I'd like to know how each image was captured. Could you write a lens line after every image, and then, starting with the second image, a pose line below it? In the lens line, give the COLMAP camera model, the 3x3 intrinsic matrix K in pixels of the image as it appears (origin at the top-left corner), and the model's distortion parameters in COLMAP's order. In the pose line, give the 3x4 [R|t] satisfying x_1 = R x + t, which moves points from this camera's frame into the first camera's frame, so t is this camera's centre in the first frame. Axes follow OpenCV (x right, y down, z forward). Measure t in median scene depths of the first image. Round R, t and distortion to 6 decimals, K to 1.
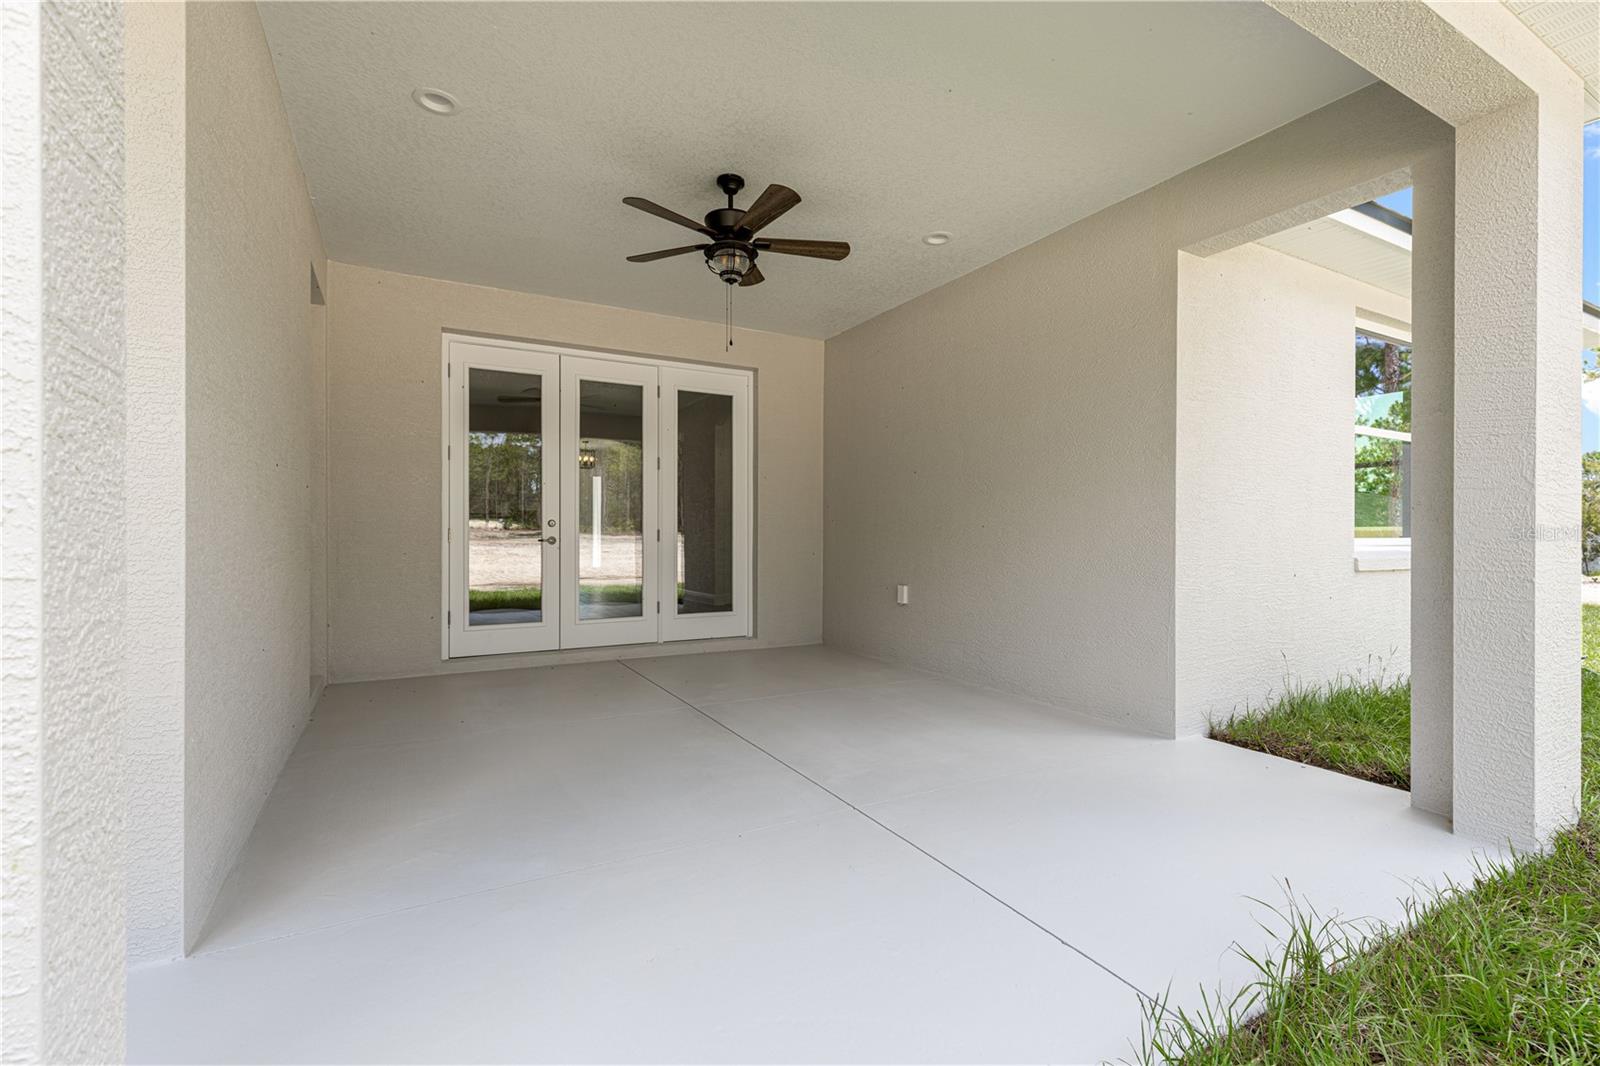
lens RADIAL K [[747.0, 0, 804.4], [0, 747.0, 541.3], [0, 0, 1]] dist [0.003706, 0.000395]
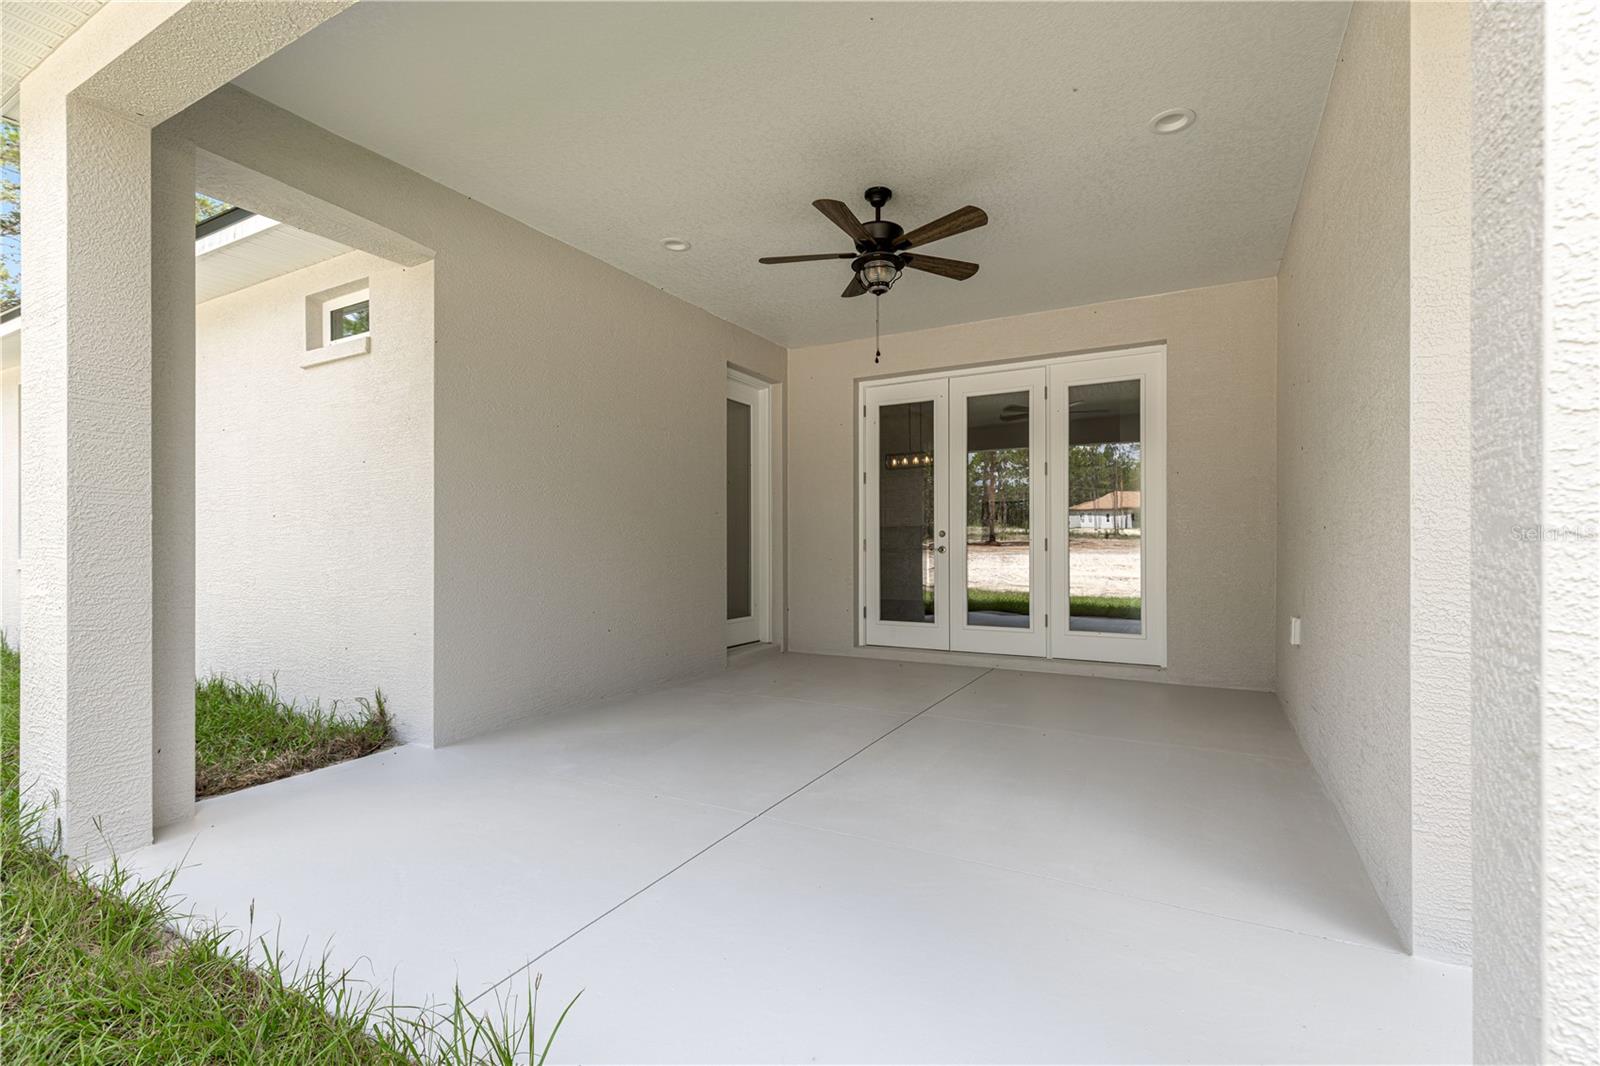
lens RADIAL K [[727.9, 0, 800.2], [0, 727.9, 547.9], [0, 0, 1]] dist [-0.015213, -0.000027]
pose [[0.514262, 0.000192, -0.857633, 0.442521], [-0.000222, 1.000000, 0.000091, -0.003837], [0.857633, 0.000144, 0.514262, 0.264860]]
